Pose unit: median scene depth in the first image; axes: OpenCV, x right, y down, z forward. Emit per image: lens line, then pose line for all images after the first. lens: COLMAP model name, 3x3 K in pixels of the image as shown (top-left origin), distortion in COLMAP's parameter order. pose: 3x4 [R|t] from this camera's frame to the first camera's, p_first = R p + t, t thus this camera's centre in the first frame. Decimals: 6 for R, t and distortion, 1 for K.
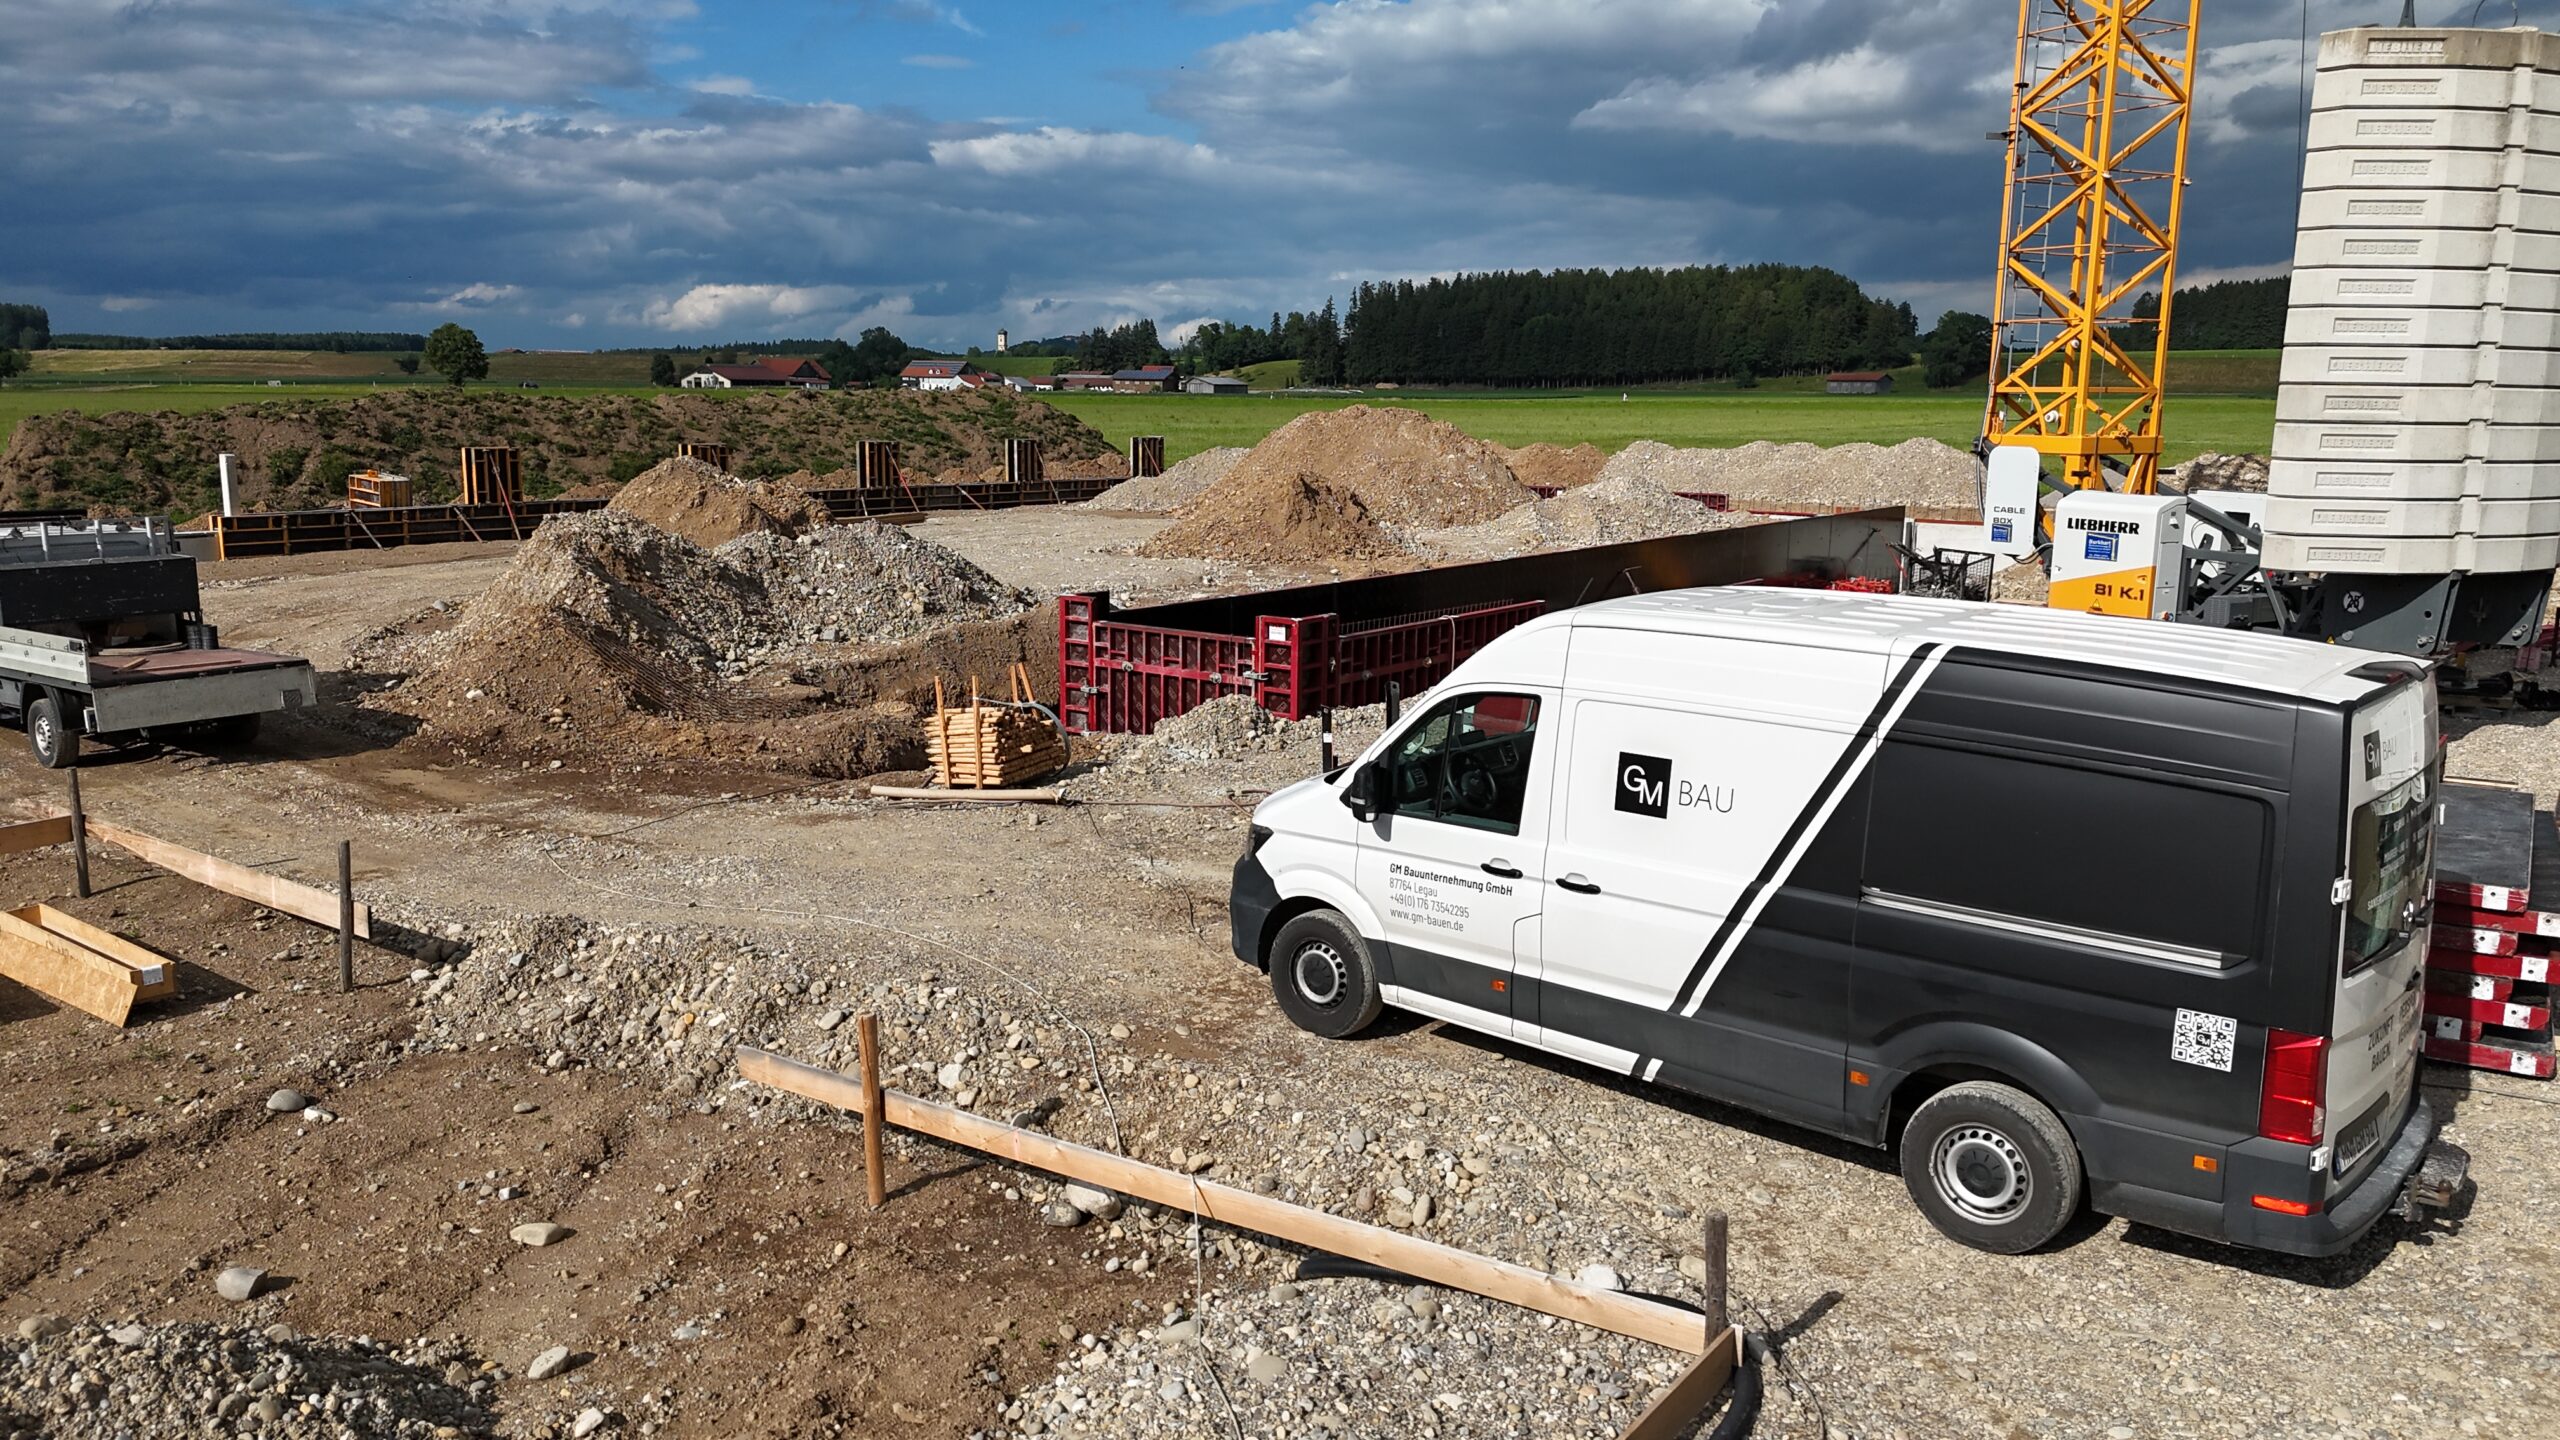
lens RADIAL K [[1860.7, 0, 1280.0], [0, 1860.7, 720.0], [0, 0, 1]] dist [0.096153, -0.118267]
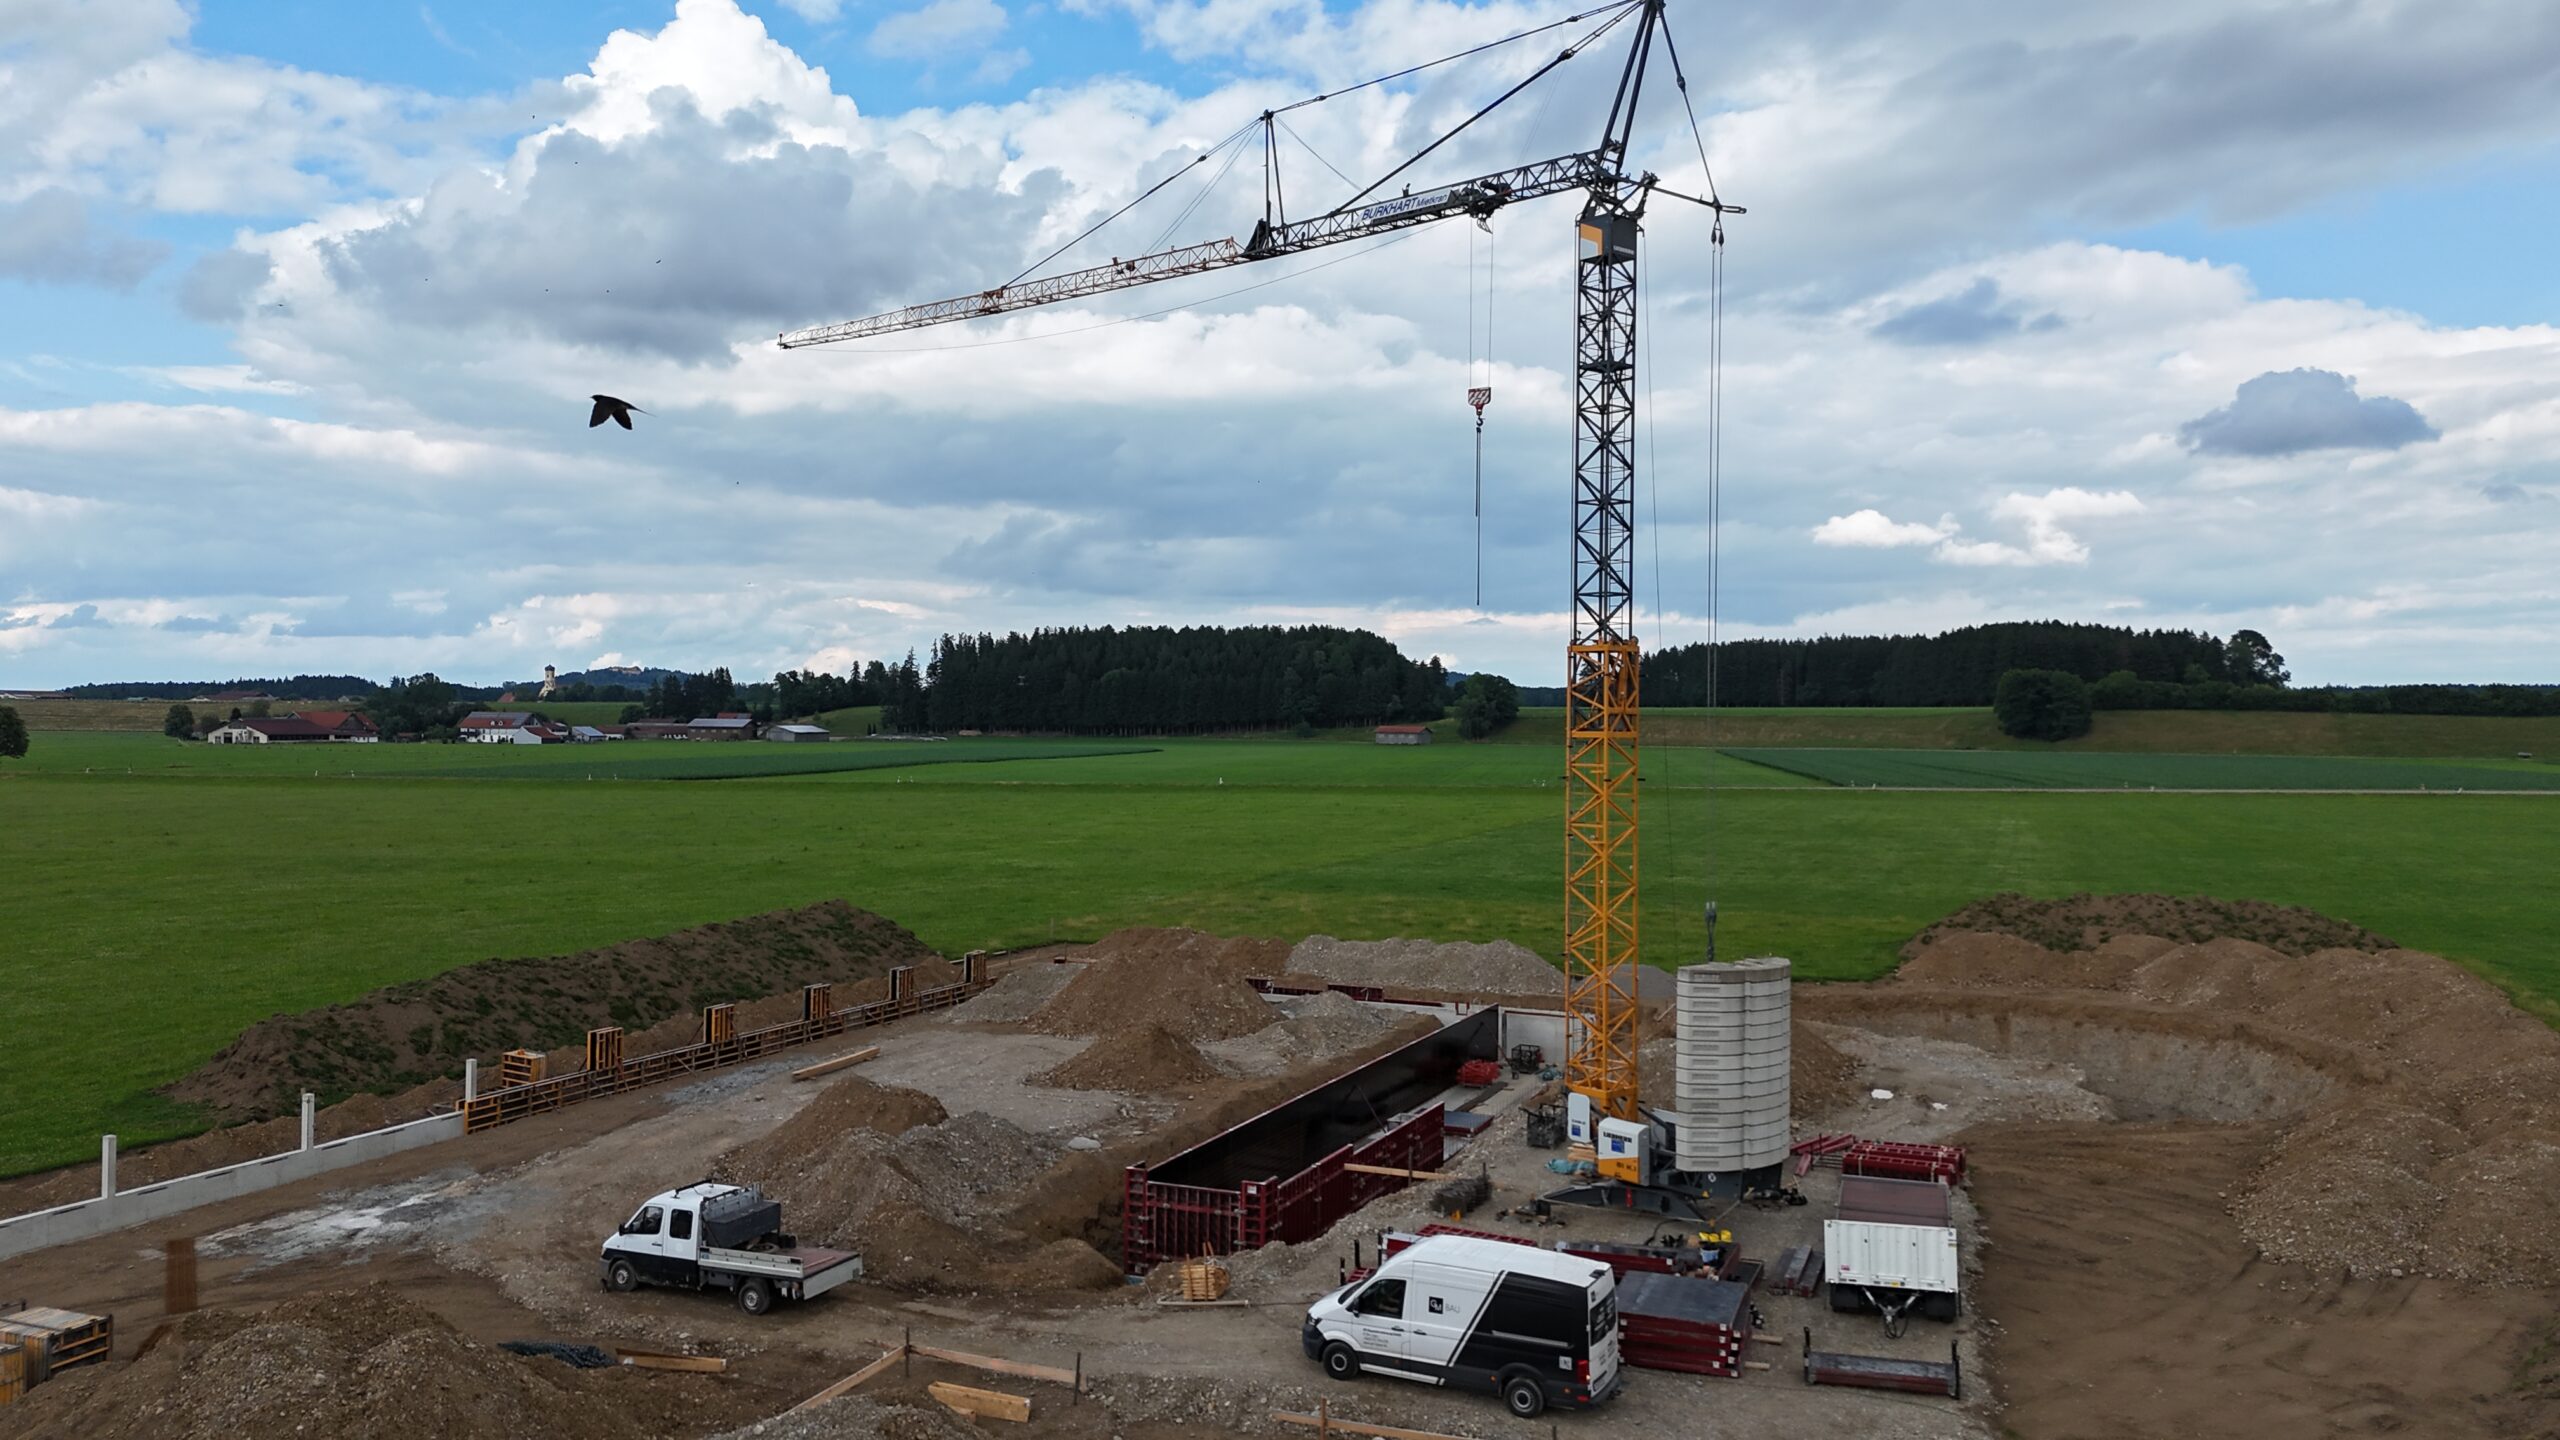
lens RADIAL K [[1860.7, 0, 1280.0], [0, 1860.7, 720.0], [0, 0, 1]] dist [0.096153, -0.118267]
pose [[0.973063, -0.005245, 0.230479, -0.154348], [0.044529, 0.985191, -0.165579, -0.074317], [-0.226197, 0.171382, 0.958886, -0.373897]]
